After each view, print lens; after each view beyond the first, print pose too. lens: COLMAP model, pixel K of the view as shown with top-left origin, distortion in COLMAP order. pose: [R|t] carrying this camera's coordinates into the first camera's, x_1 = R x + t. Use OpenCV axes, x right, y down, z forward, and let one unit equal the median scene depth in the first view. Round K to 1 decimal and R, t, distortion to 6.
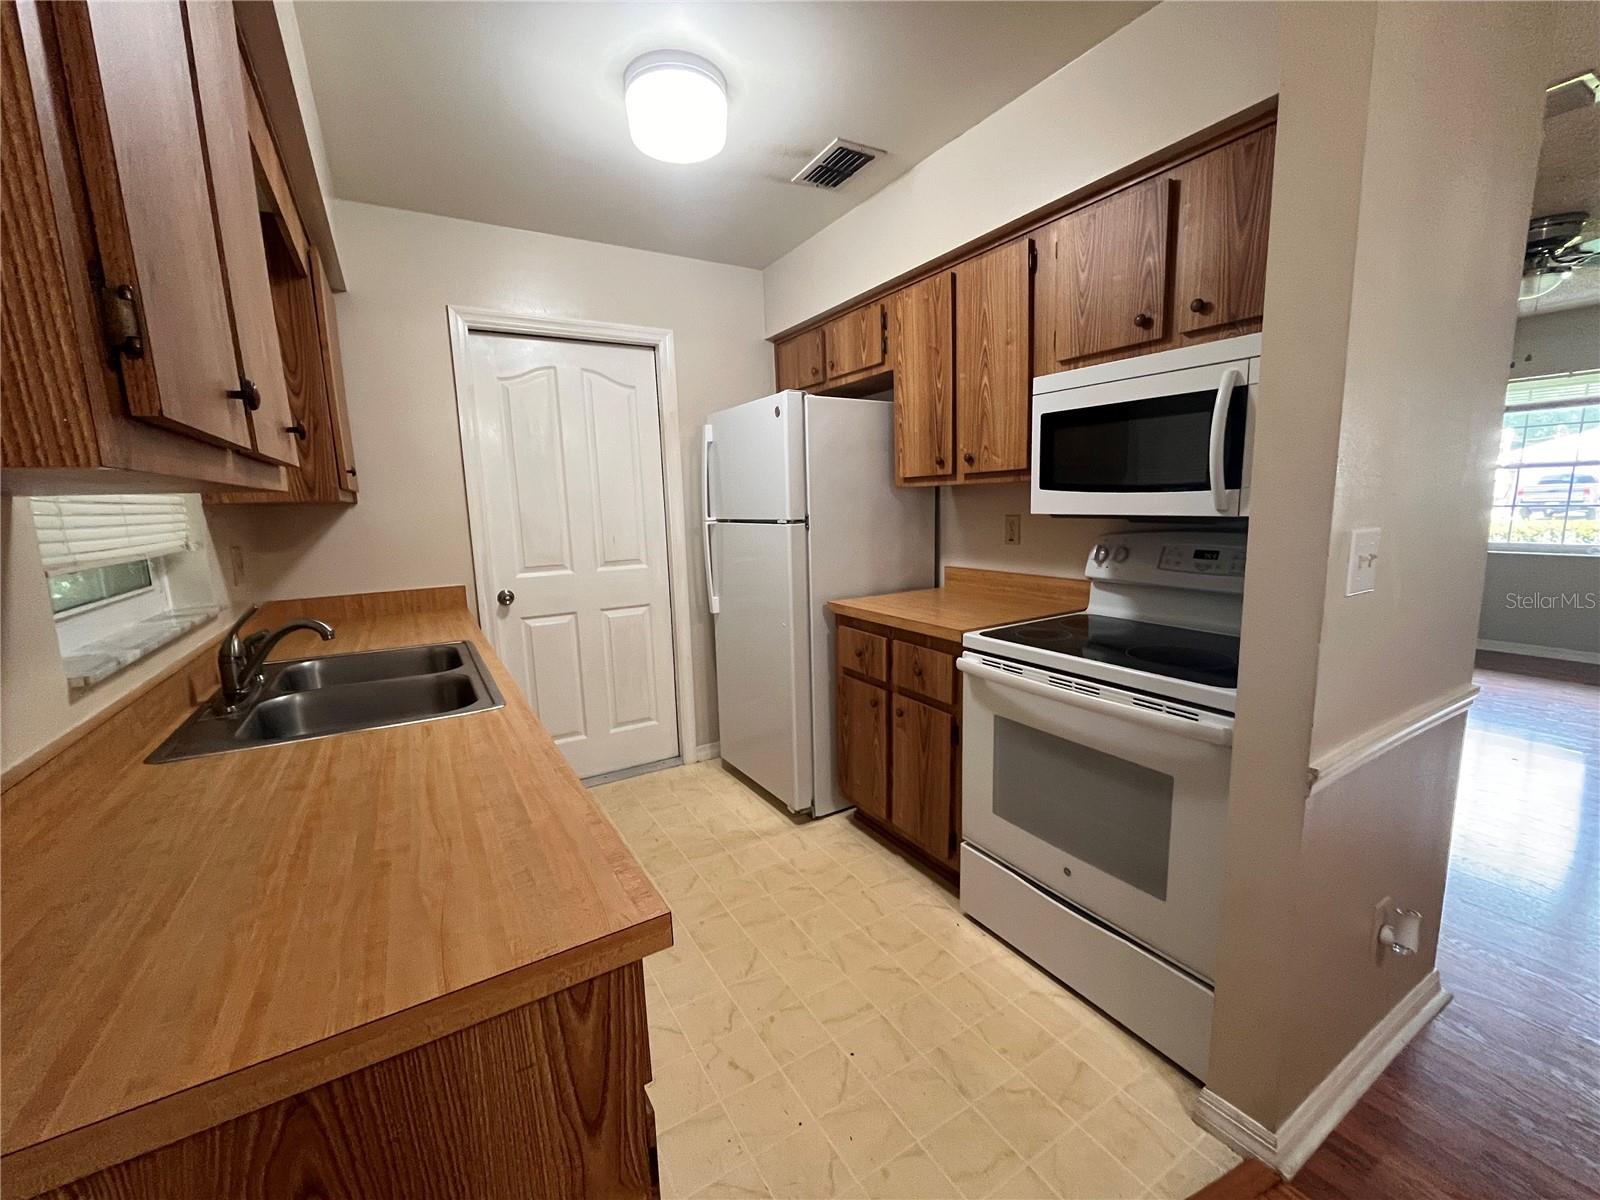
lens RADIAL K [[653.9, 0, 798.3], [0, 653.9, 599.0], [0, 0, 1]] dist [0.001778, -0.000463]
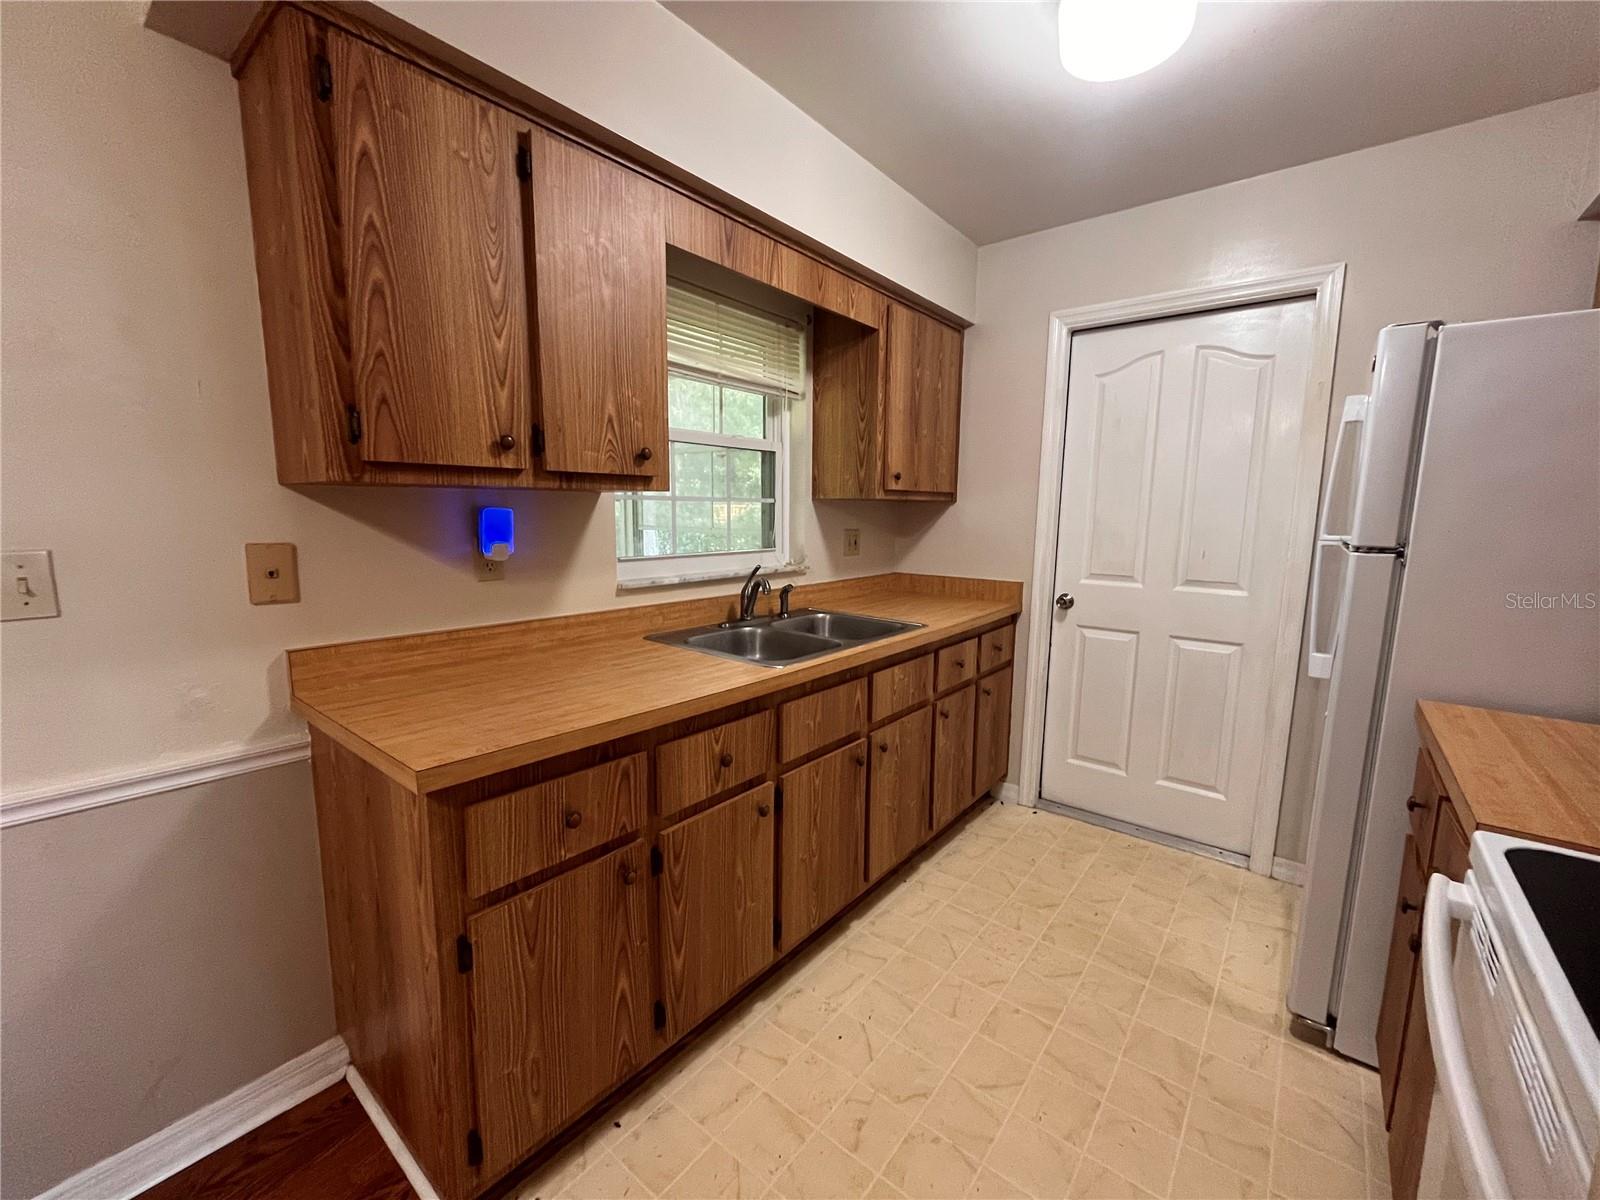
lens RADIAL K [[653.9, 0, 794.8], [0, 653.9, 595.2], [0, 0, 1]] dist [0.001778, -0.000463]
pose [[0.343689, 0.155234, -0.926165, 0.479430], [-0.160535, 0.981437, 0.104925, -0.073364], [0.925260, 0.112621, 0.362229, 0.402342]]
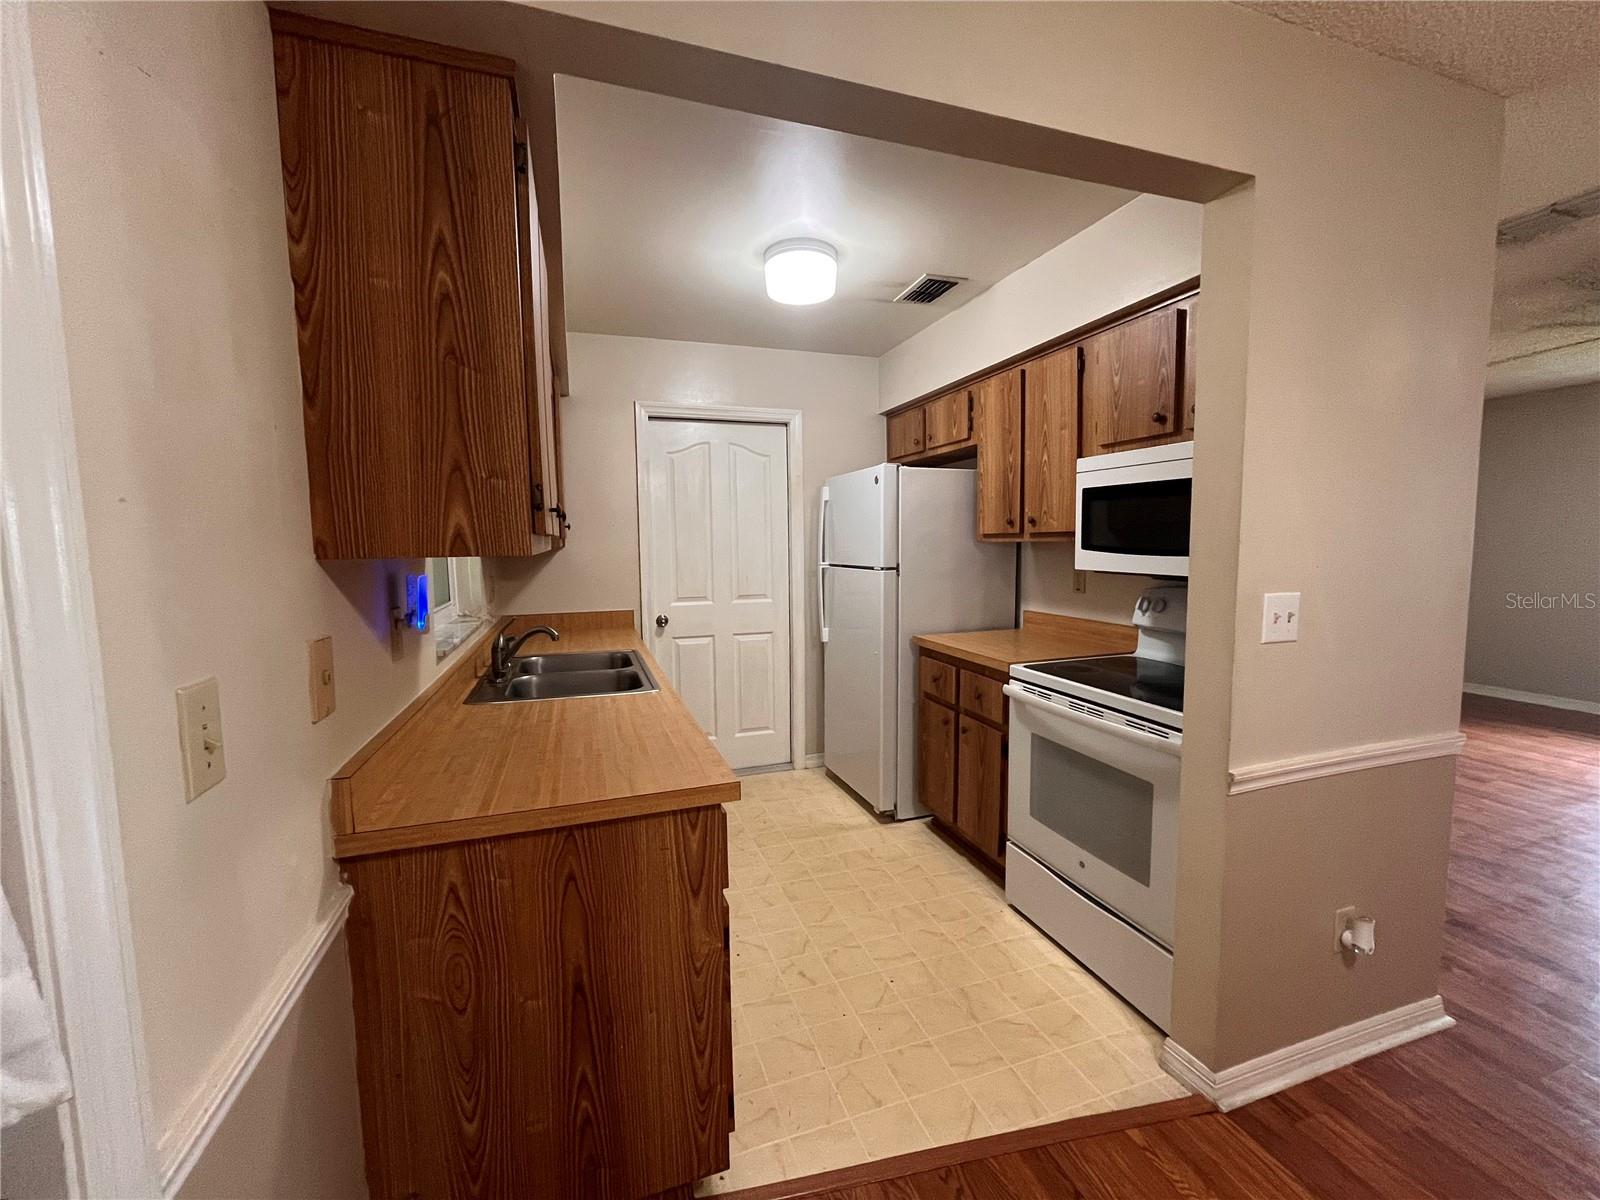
lens RADIAL K [[653.9, 0, 796.9], [0, 653.9, 597.2], [0, 0, 1]] dist [0.001778, -0.000463]
pose [[0.976492, 0.036826, -0.212386, 0.117760], [-0.049420, 0.997301, -0.054295, 0.012171], [0.209813, 0.063515, 0.975676, -0.287922]]
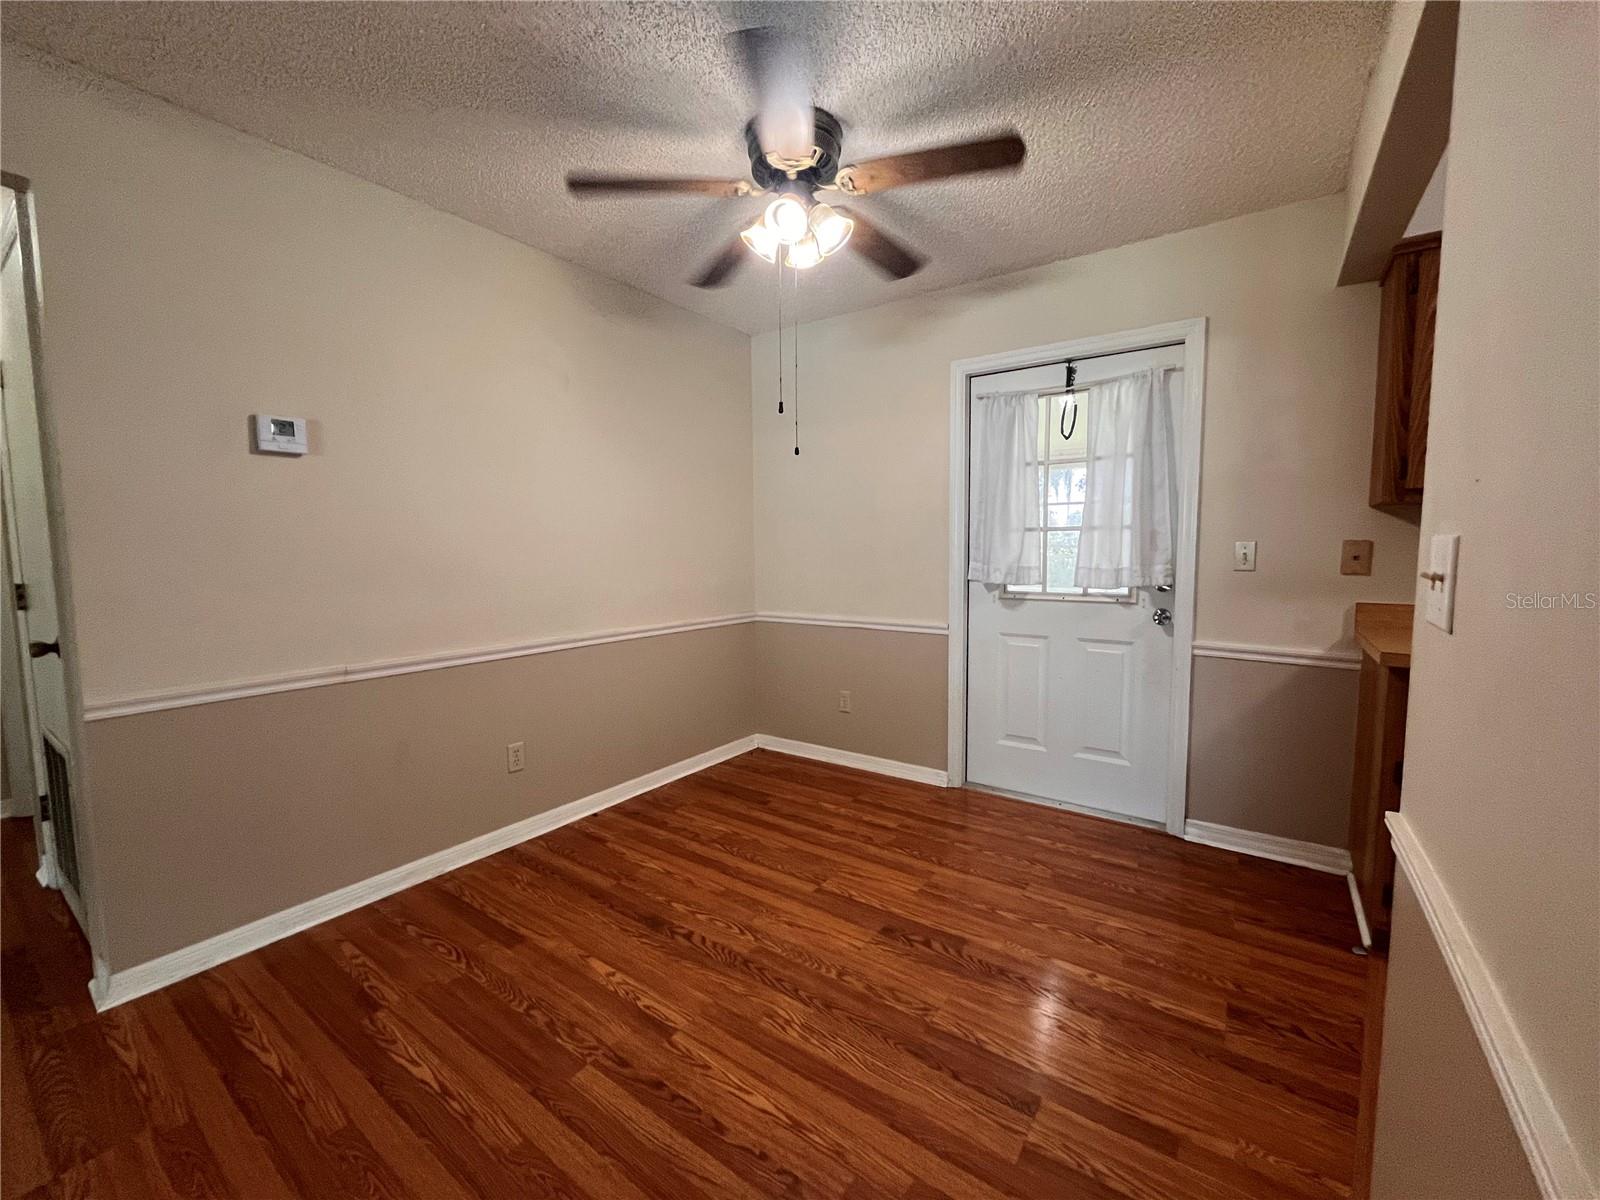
lens RADIAL K [[653.9, 0, 806.9], [0, 653.9, 594.9], [0, 0, 1]] dist [0.001778, -0.000463]
pose [[-0.921029, 0.063209, -0.384332, 1.045736], [-0.031948, 0.971159, 0.236283, -0.120509], [0.388183, 0.229902, -0.892446, 0.839727]]
